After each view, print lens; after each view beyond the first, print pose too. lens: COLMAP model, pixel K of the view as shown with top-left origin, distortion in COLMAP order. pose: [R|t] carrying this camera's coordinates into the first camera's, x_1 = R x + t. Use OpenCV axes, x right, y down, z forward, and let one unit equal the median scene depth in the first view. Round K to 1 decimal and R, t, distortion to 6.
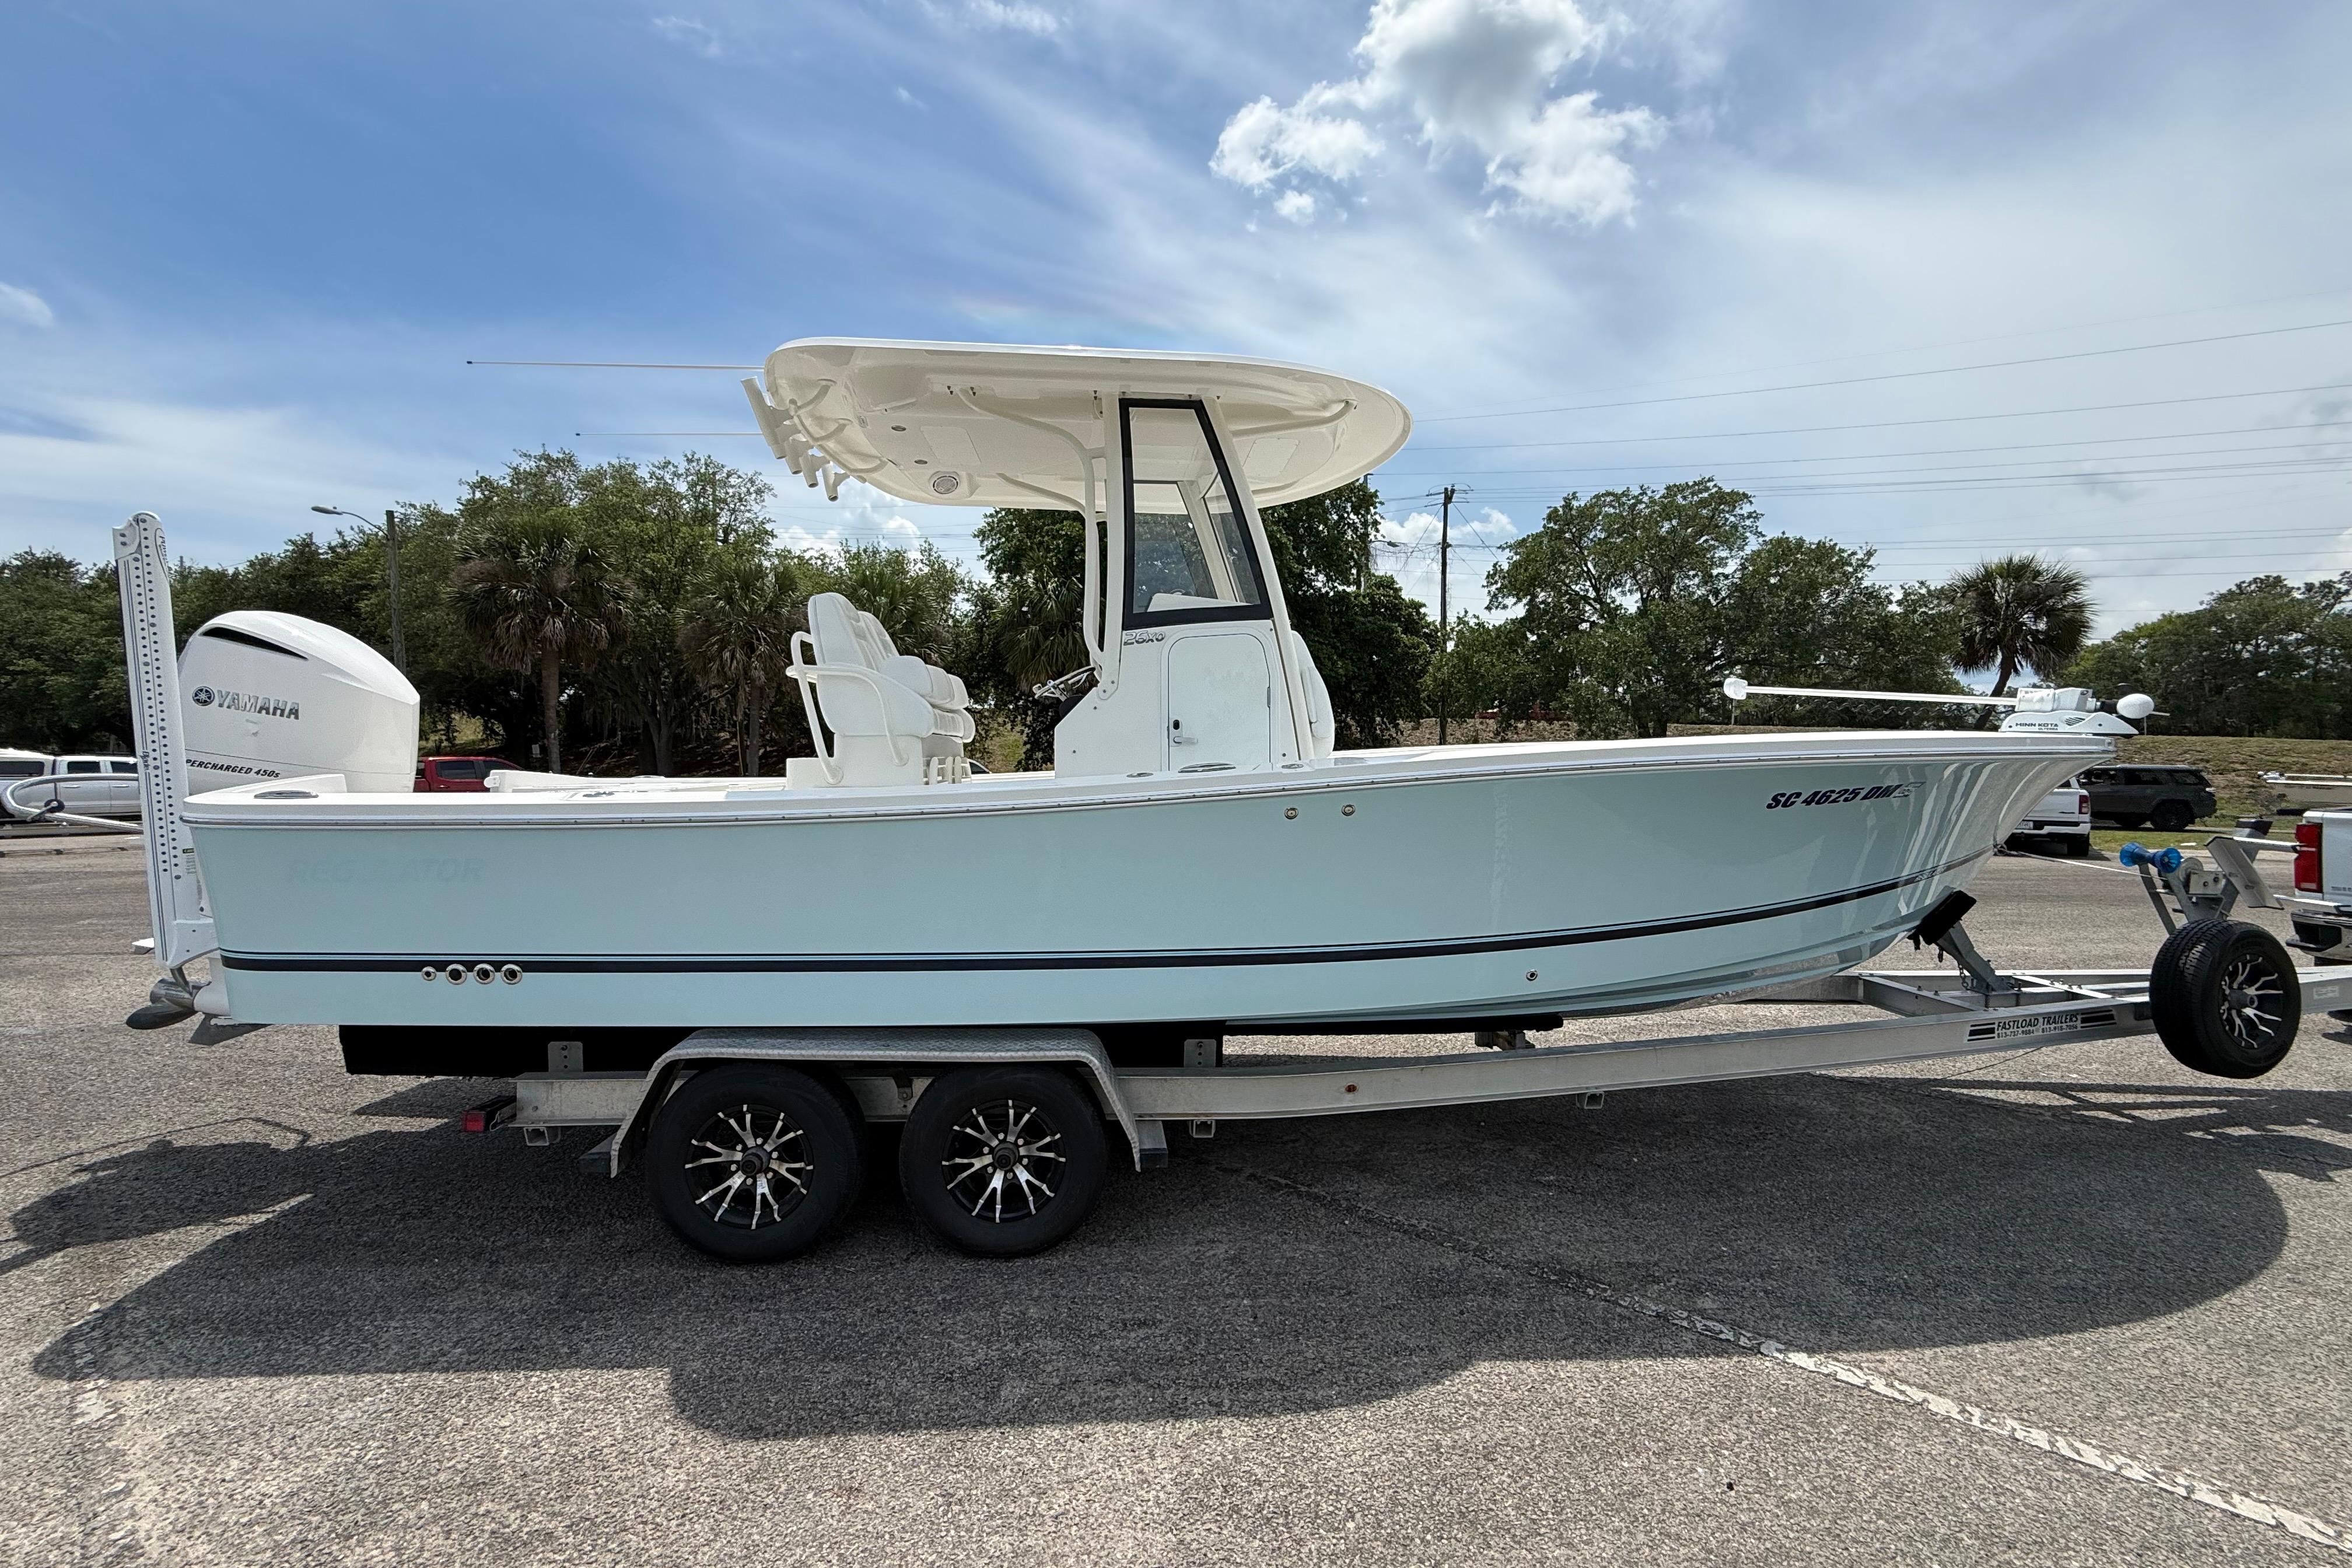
lens RADIAL K [[935.9, 0, 1165.2], [0, 935.9, 785.0], [0, 0, 1]] dist [-0.000126, 0.000235]
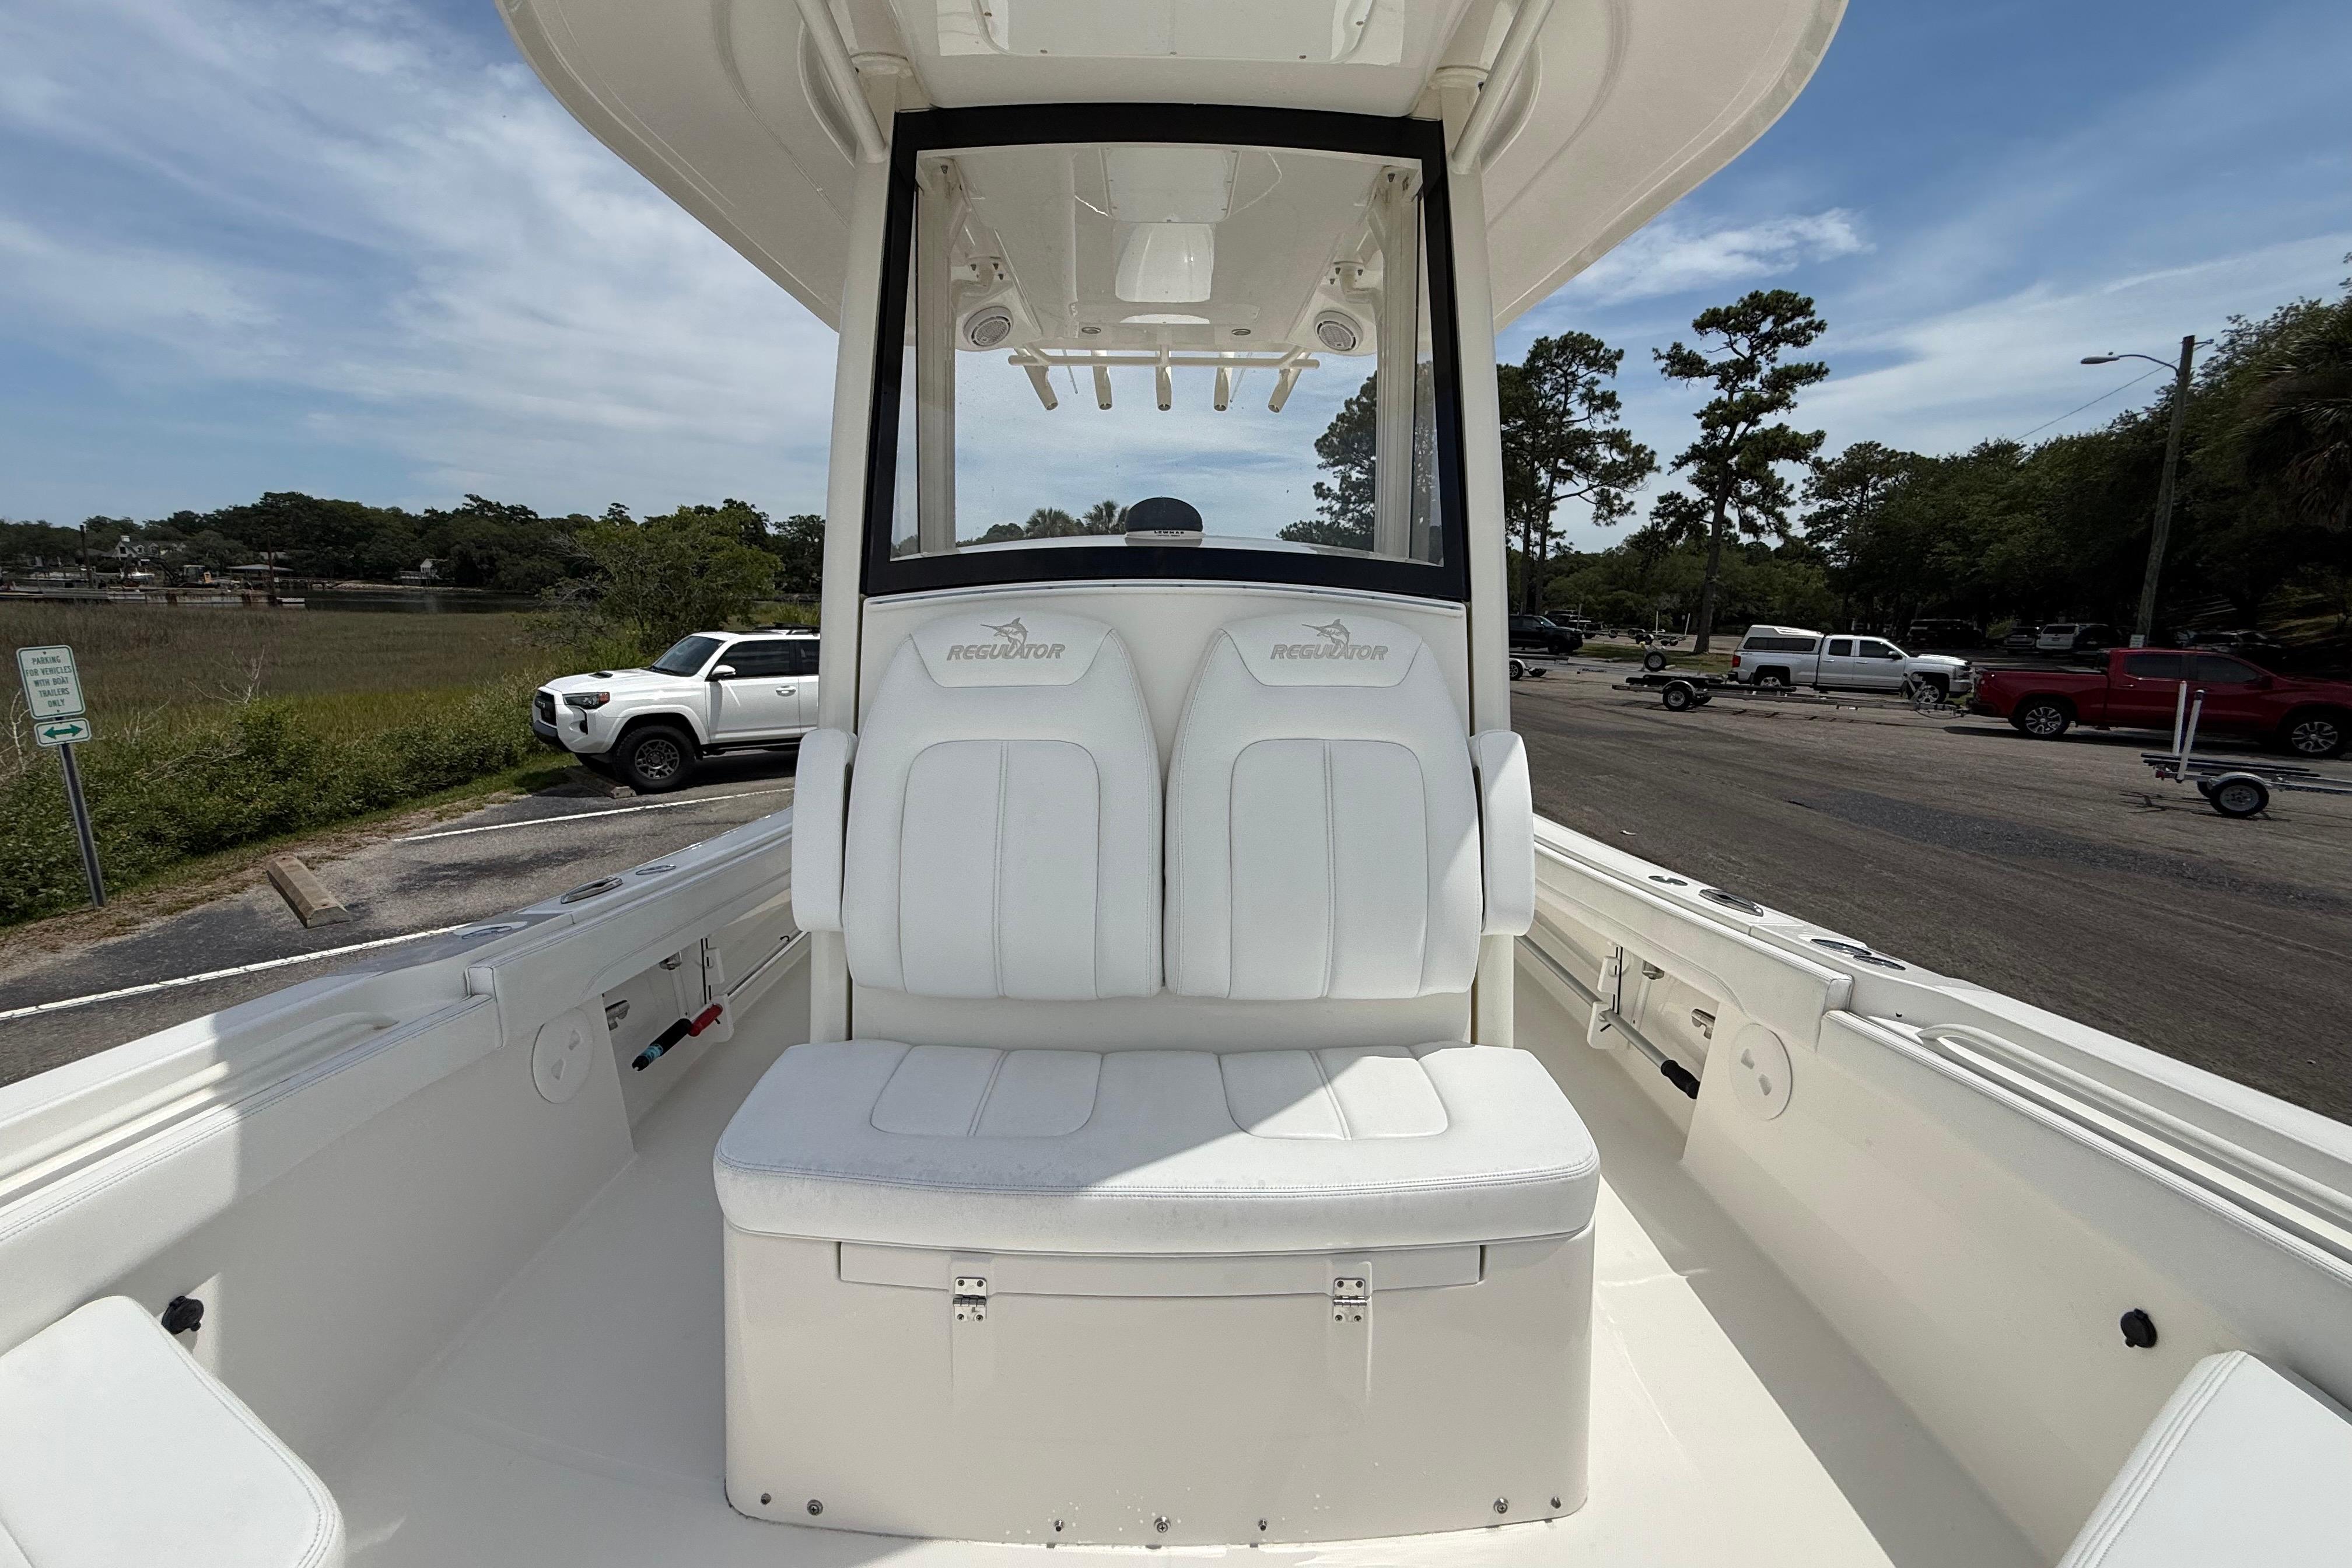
lens RADIAL K [[935.9, 0, 1169.0], [0, 935.9, 784.9], [0, 0, 1]] dist [-0.000126, 0.000235]
pose [[-0.047254, 0.186962, -0.981230, 0.074914], [-0.044048, 0.980982, 0.189036, -0.026533], [0.997911, 0.052154, -0.038120, 0.168422]]
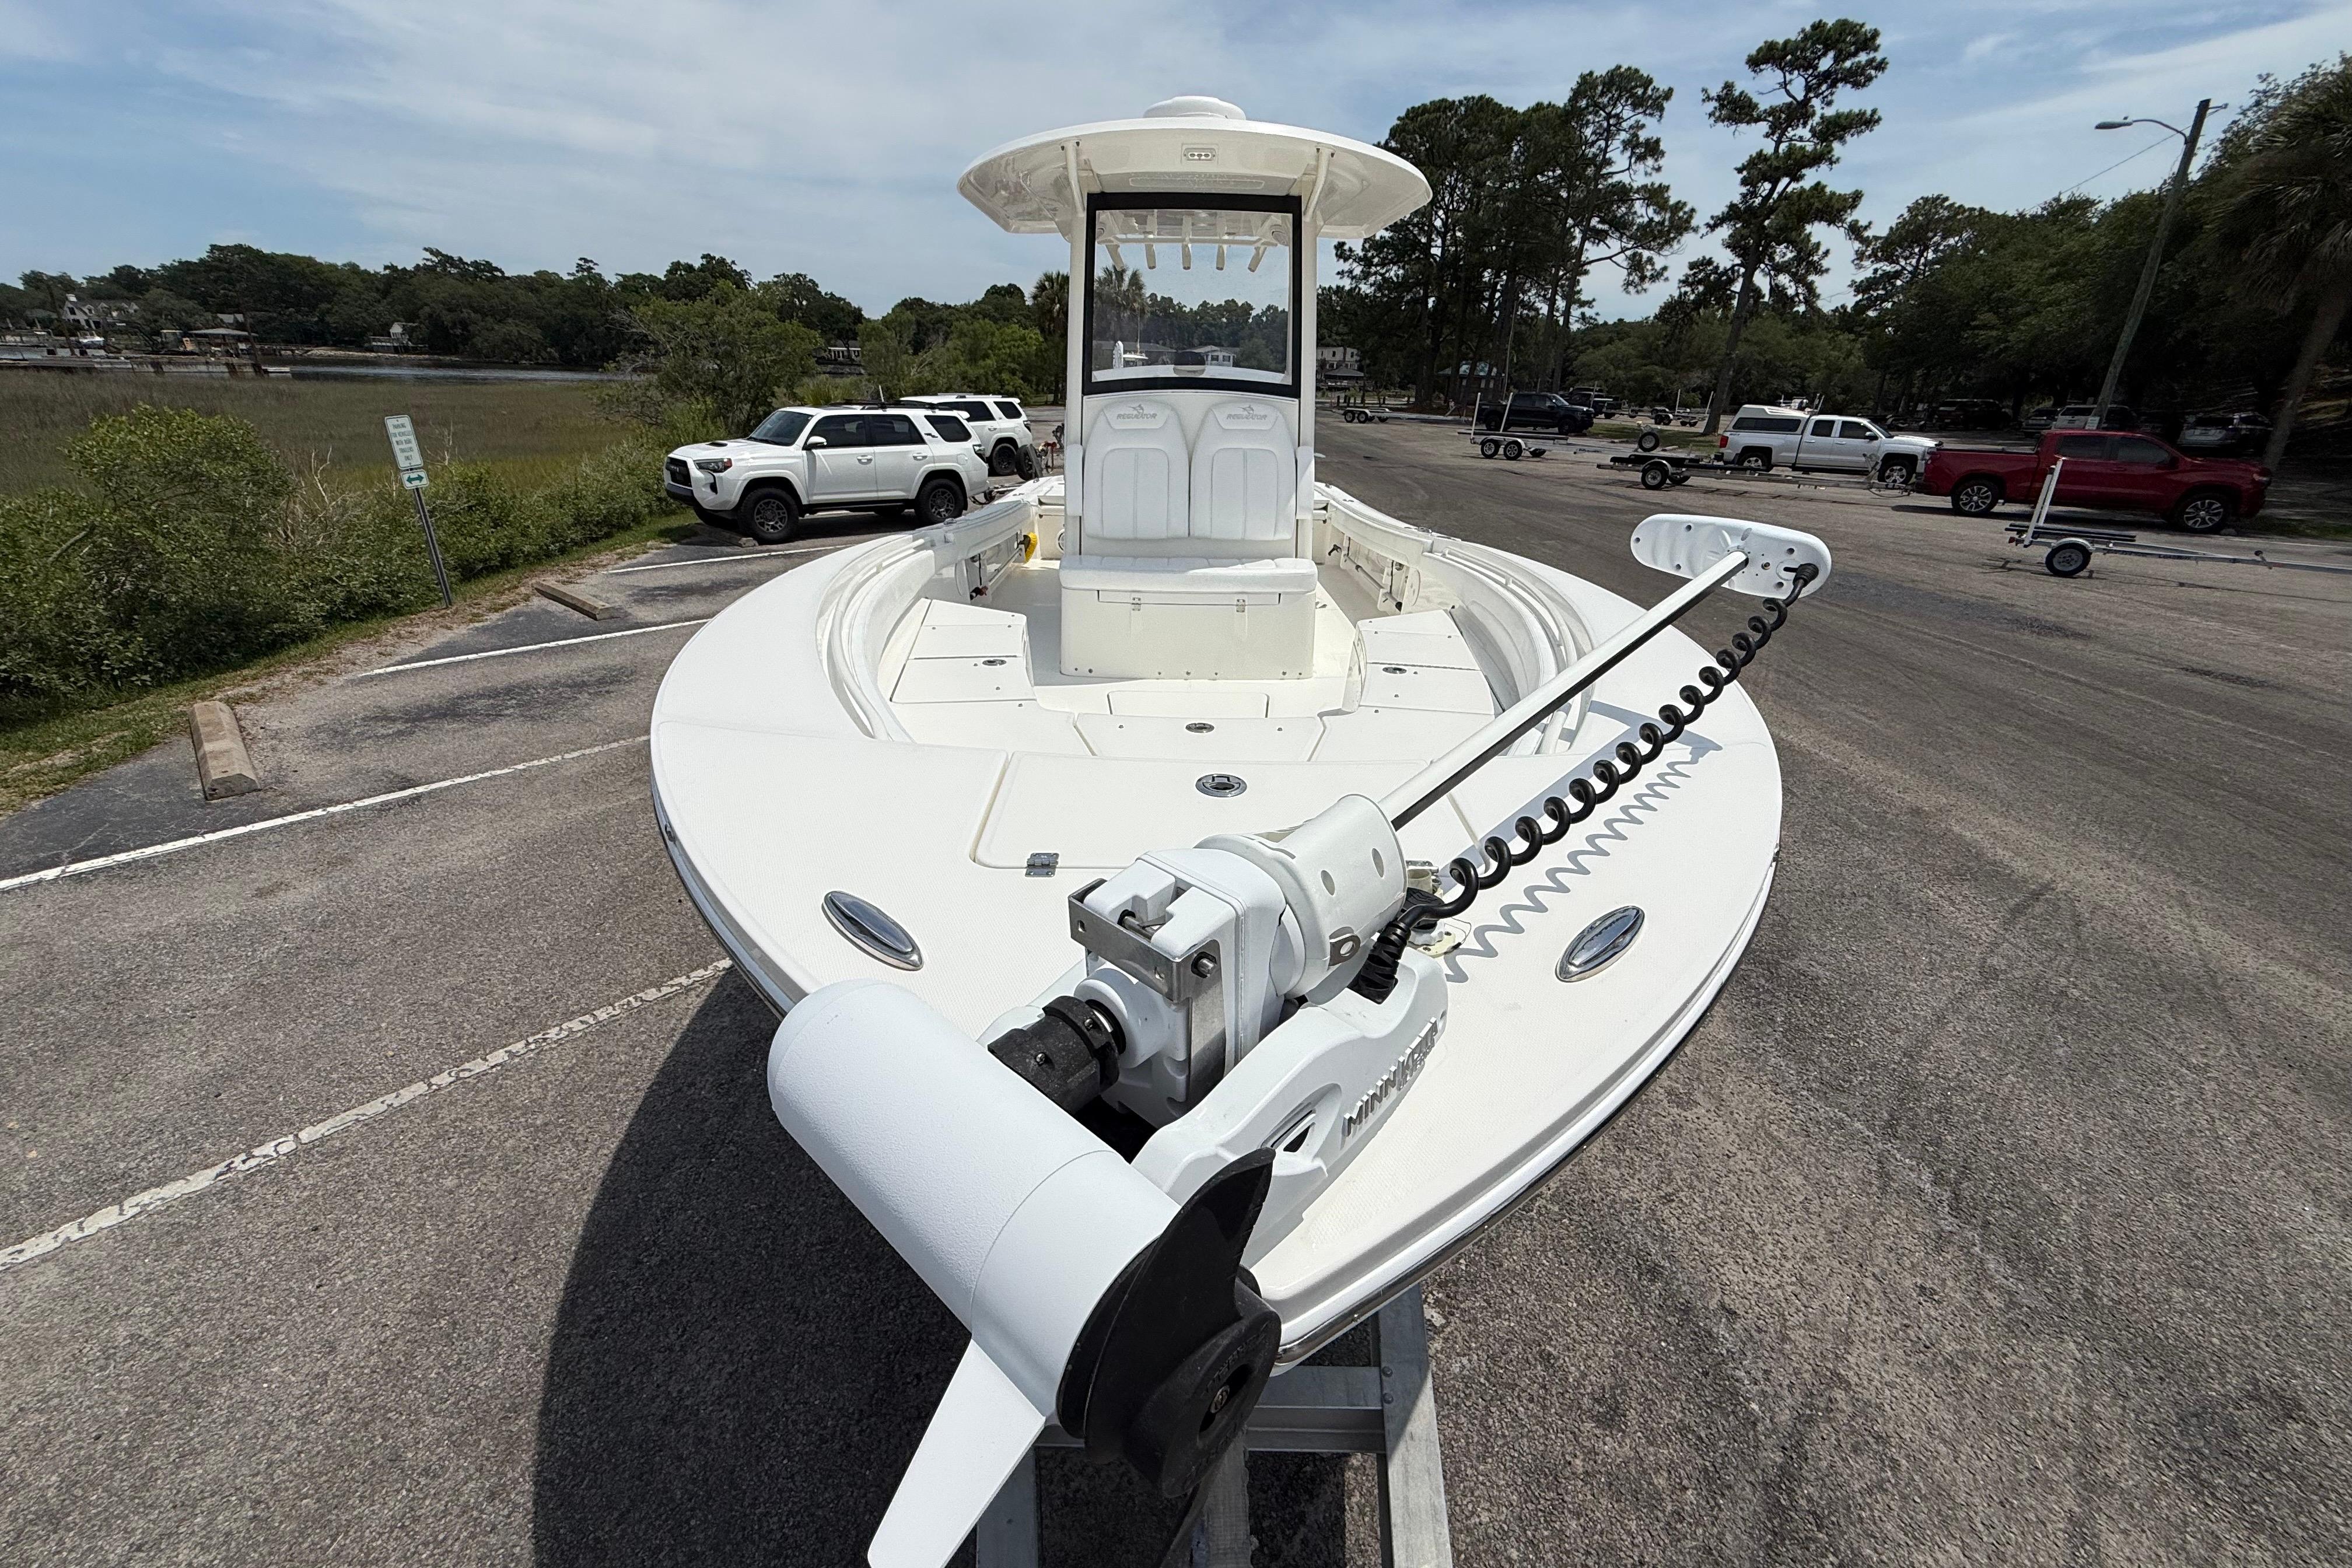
lens RADIAL K [[935.9, 0, 1170.7], [0, 935.9, 780.3], [0, 0, 1]] dist [-0.000126, 0.000235]
pose [[-0.056157, 0.392386, -0.918085, 0.188251], [-0.048562, 0.917374, 0.395052, -0.029751], [0.997240, 0.066769, -0.032462, 0.171552]]
